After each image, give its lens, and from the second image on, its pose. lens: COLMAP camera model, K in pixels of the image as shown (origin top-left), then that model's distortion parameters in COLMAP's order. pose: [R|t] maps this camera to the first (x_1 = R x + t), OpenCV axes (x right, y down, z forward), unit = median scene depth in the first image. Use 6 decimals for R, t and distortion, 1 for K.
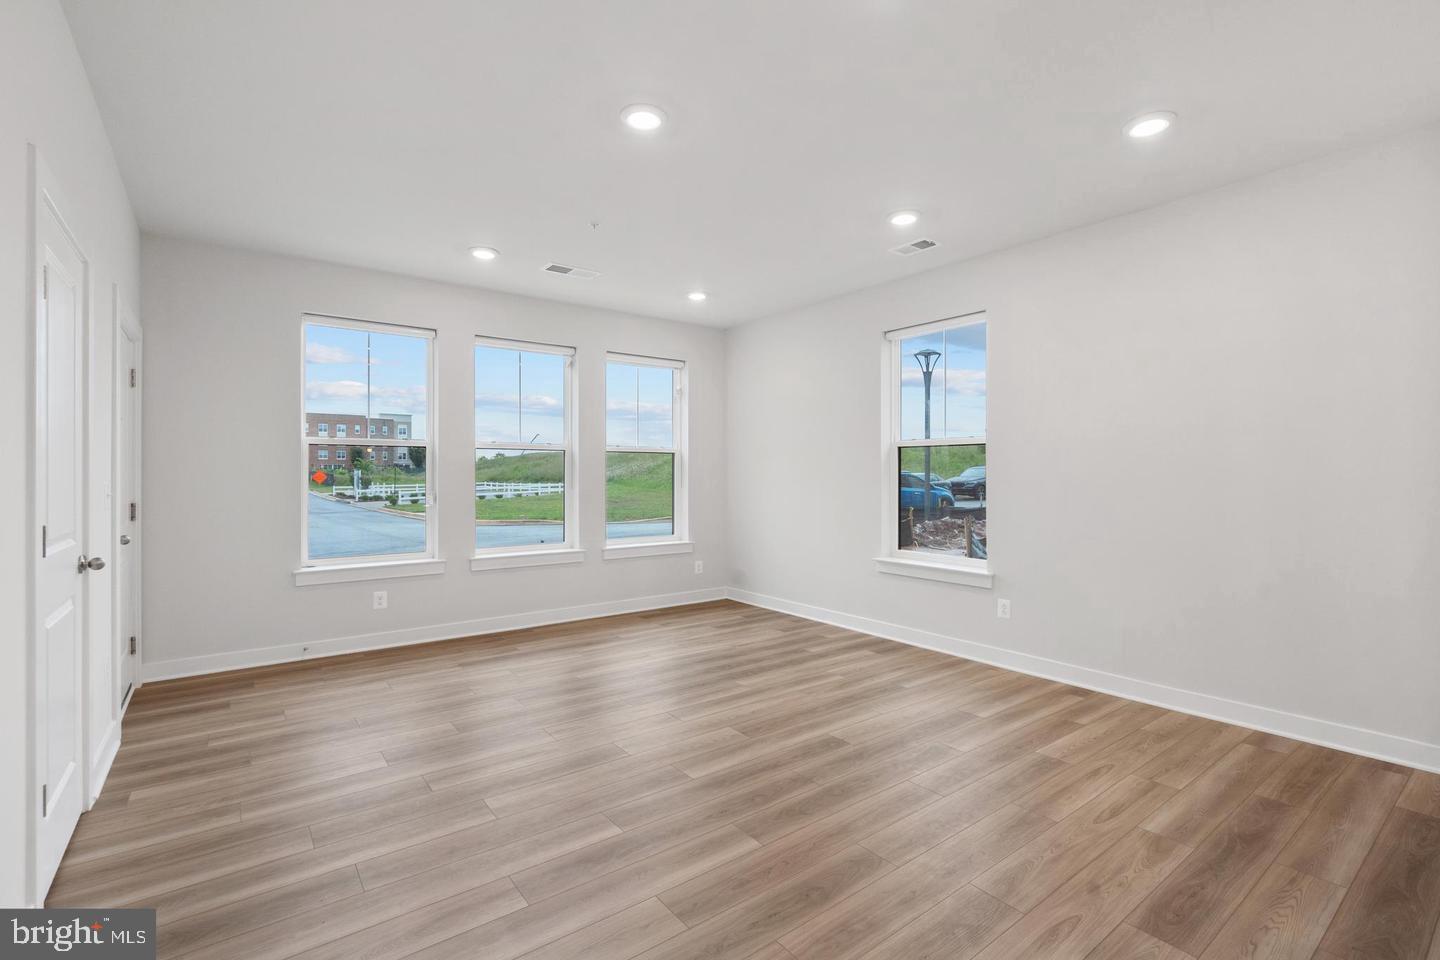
lens RADIAL K [[650.6, 0, 715.7], [0, 650.6, 479.1], [0, 0, 1]] dist [-0.002654, -0.000121]
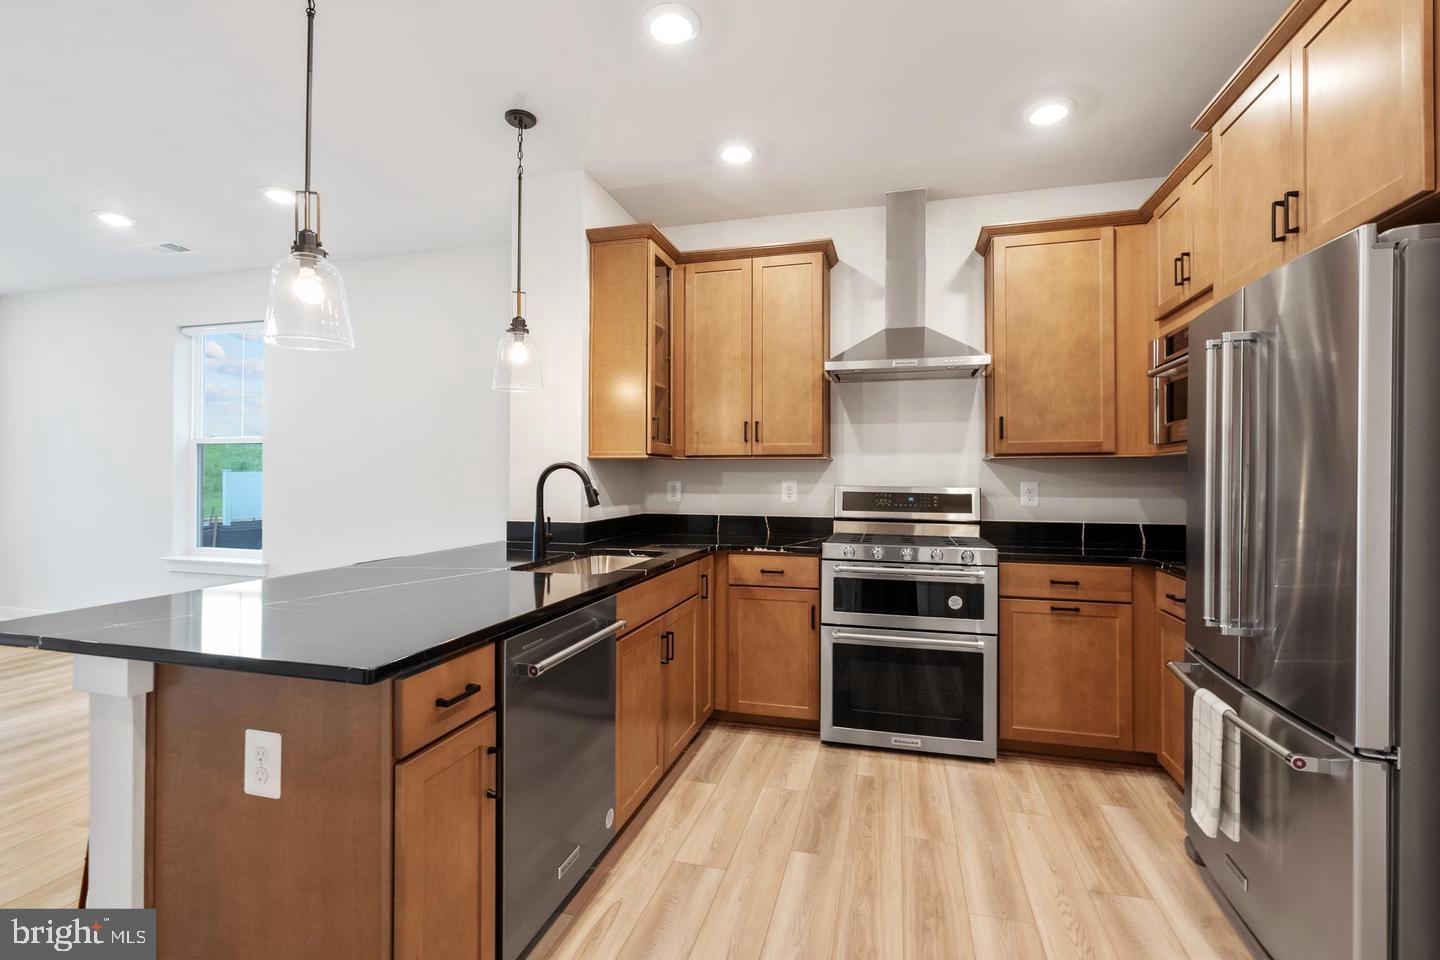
lens RADIAL K [[653.5, 0, 725.0], [0, 653.5, 471.9], [0, 0, 1]] dist [-0.002413, -0.000089]
pose [[0.790960, 0.006973, 0.611828, 0.361329], [-0.000473, 0.999942, -0.010786, 0.004569], [-0.611868, 0.008242, 0.790917, -0.330116]]
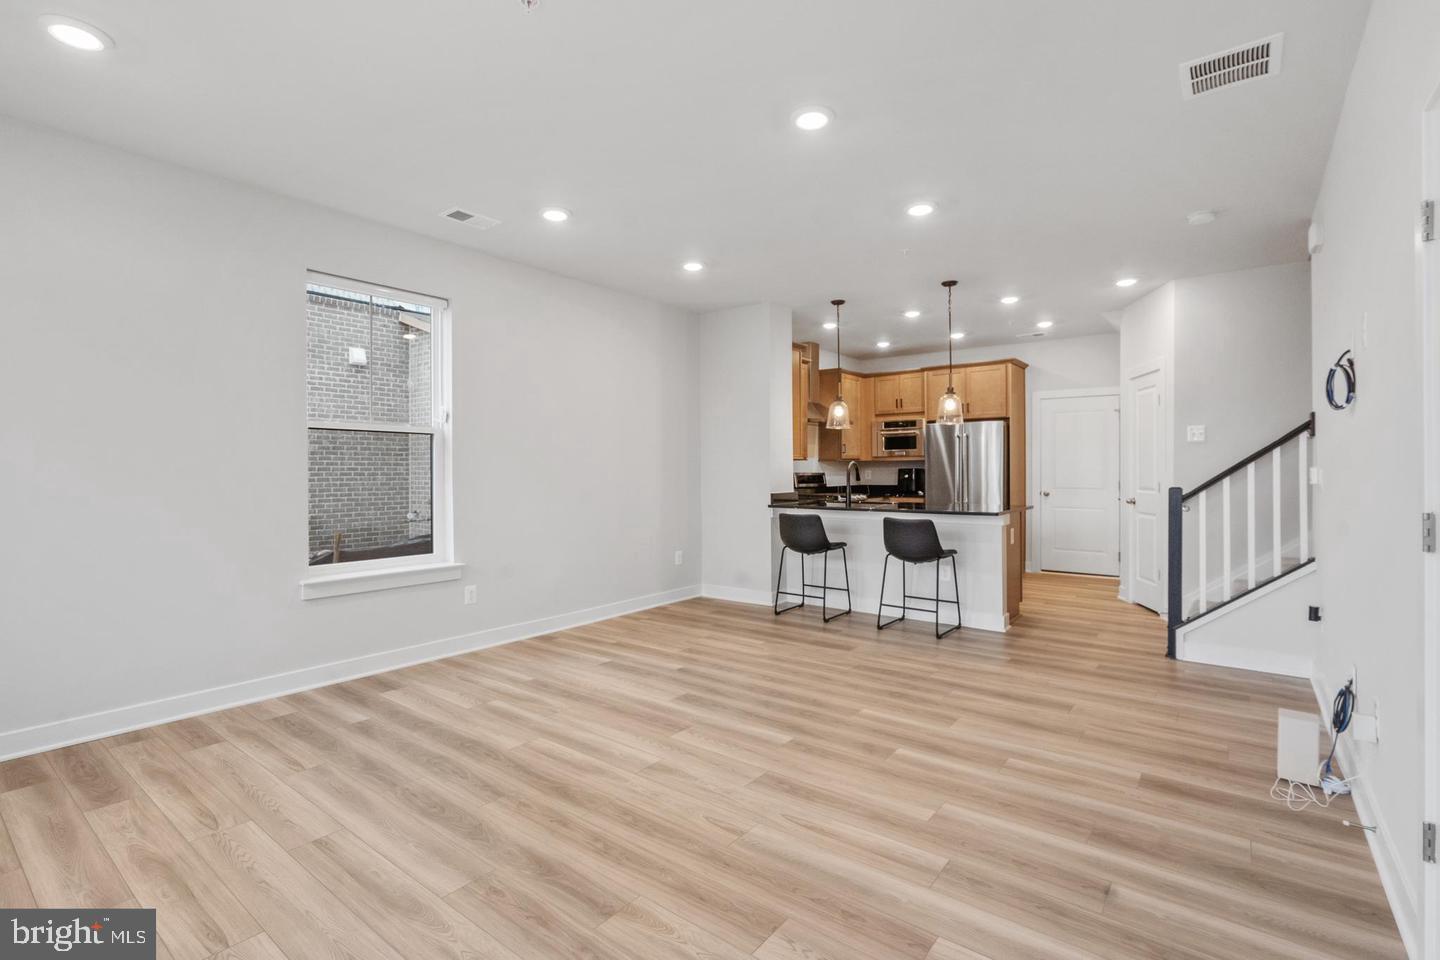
lens RADIAL K [[669.8, 0, 722.6], [0, 669.8, 470.1], [0, 0, 1]] dist [-0.008497, 0.000180]
pose [[-0.265291, 0.001341, 0.964167, -0.681927], [0.008864, 0.999960, 0.001048, 0.003475], [-0.964128, 0.008824, -0.265292, 0.880420]]
